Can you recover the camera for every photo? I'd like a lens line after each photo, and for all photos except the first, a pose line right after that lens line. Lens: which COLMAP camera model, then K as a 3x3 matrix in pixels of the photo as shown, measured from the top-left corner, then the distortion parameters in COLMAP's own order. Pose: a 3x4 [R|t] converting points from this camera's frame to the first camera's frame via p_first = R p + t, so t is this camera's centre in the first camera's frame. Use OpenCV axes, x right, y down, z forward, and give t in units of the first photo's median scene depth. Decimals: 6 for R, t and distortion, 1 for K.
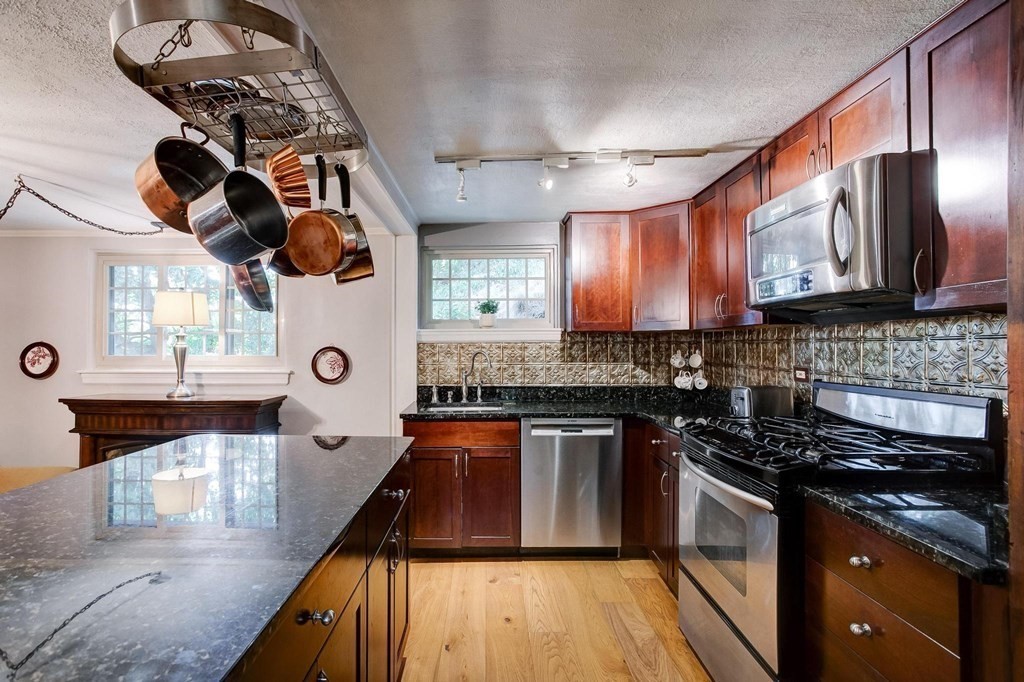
lens RADIAL K [[506.3, 0, 487.8], [0, 506.3, 343.0], [0, 0, 1]] dist [-0.014543, 0.000328]
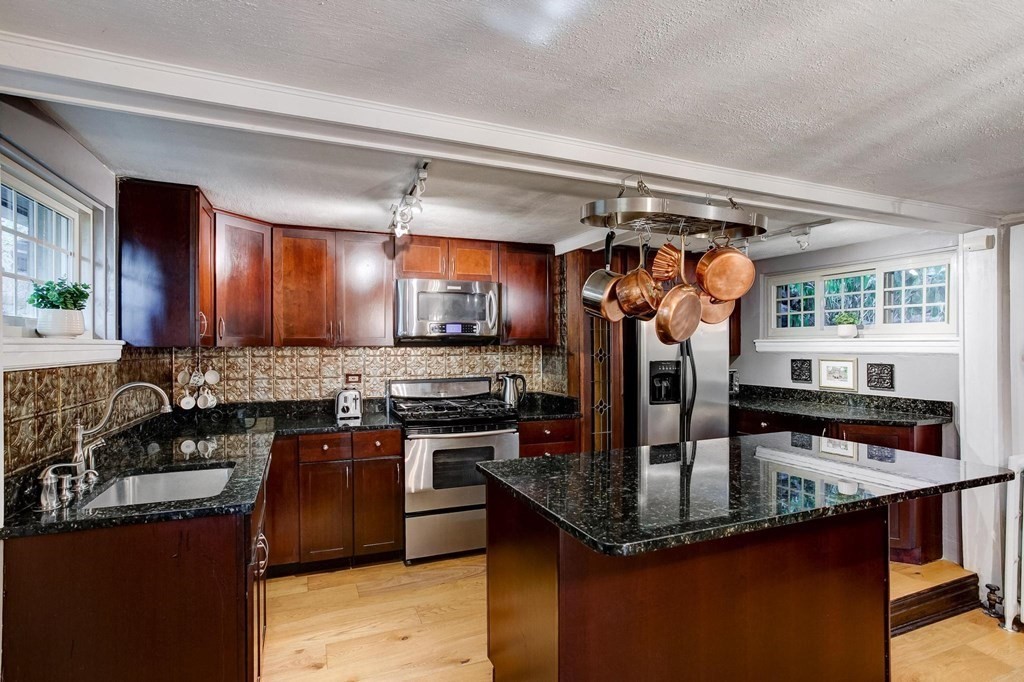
lens RADIAL K [[485.8, 0, 512.0], [0, 485.8, 341.0], [0, 0, 1]] dist [-0.000244, 0.000633]
pose [[-0.383708, 0.012835, 0.923365, -0.653817], [-0.001462, 0.999894, -0.014507, -0.021147], [-0.923453, -0.006916, -0.383649, 0.815077]]
